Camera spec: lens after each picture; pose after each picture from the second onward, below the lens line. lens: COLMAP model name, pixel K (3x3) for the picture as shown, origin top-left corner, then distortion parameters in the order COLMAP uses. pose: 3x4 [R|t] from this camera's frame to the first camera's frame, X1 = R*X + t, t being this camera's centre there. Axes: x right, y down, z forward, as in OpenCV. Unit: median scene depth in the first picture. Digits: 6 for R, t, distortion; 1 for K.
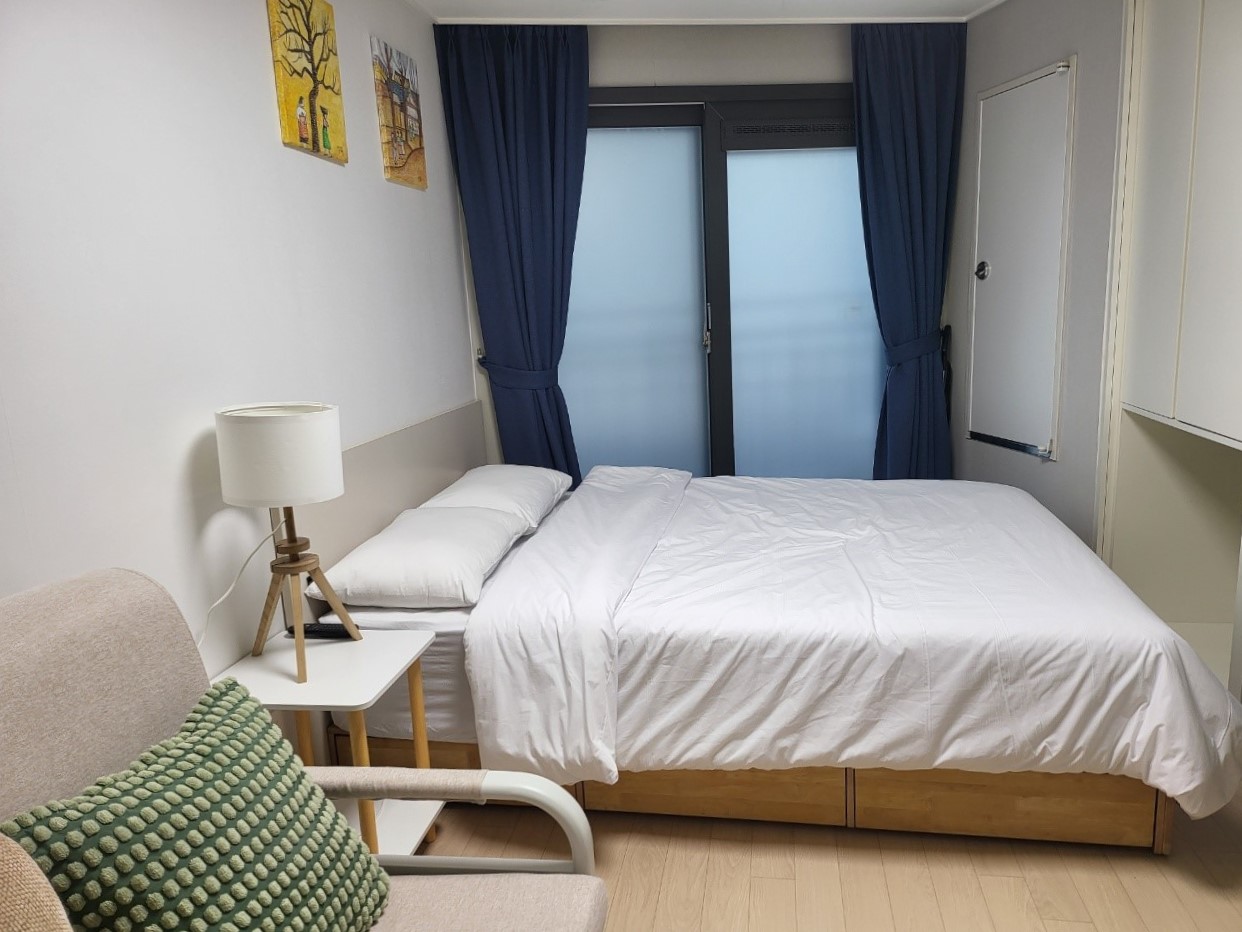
lens RADIAL K [[877.2, 0, 627.1], [0, 877.2, 475.6], [0, 0, 1]] dist [0.037917, -0.004907]
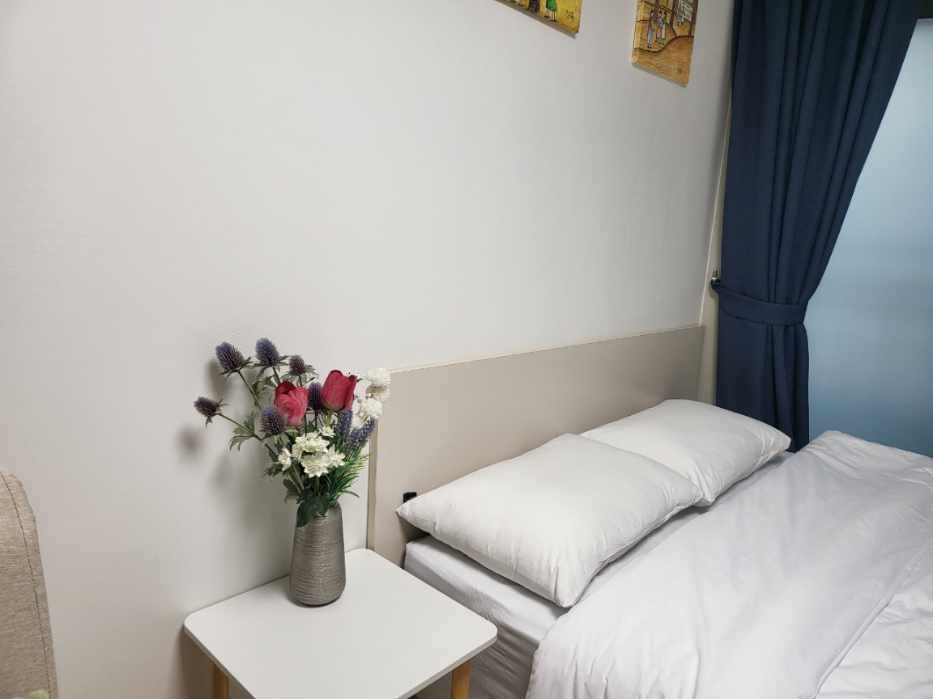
lens RADIAL K [[658.9, 0, 472.1], [0, 658.9, 347.1], [0, 0, 1]] dist [0.037917, -0.004907]
pose [[0.821736, 0.200328, -0.533497, 0.006318], [-0.212658, 0.976346, 0.039064, -0.046606], [0.528703, 0.081352, 0.844900, 0.346130]]
